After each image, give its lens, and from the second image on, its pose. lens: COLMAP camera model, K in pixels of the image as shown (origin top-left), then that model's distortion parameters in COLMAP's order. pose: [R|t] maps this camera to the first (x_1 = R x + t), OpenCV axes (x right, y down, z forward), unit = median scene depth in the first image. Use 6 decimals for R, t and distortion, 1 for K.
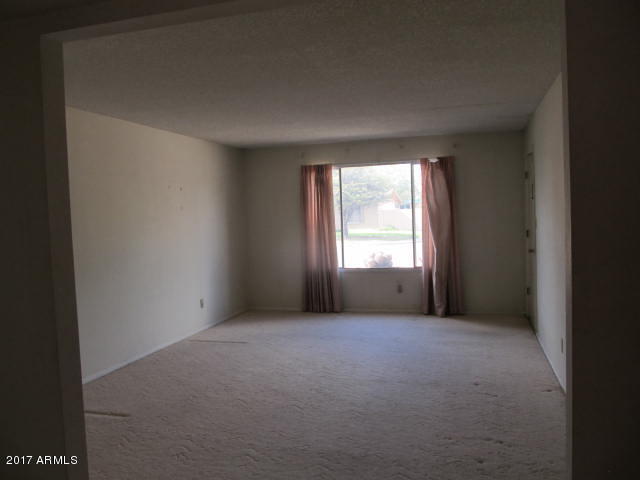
lens RADIAL K [[527.5, 0, 320.5], [0, 527.5, 240.3], [0, 0, 1]] dist [-0.057422, 0.026818]
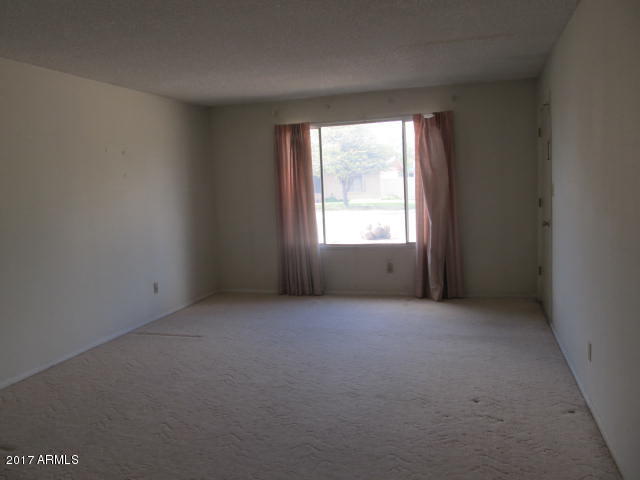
lens RADIAL K [[527.5, 0, 319.2], [0, 527.5, 239.7], [0, 0, 1]] dist [-0.057422, 0.026818]
pose [[0.999904, -0.008299, -0.011114, 0.050072], [0.008905, 0.998412, 0.055632, -0.003356], [0.010634, -0.055726, 0.998389, 0.155837]]
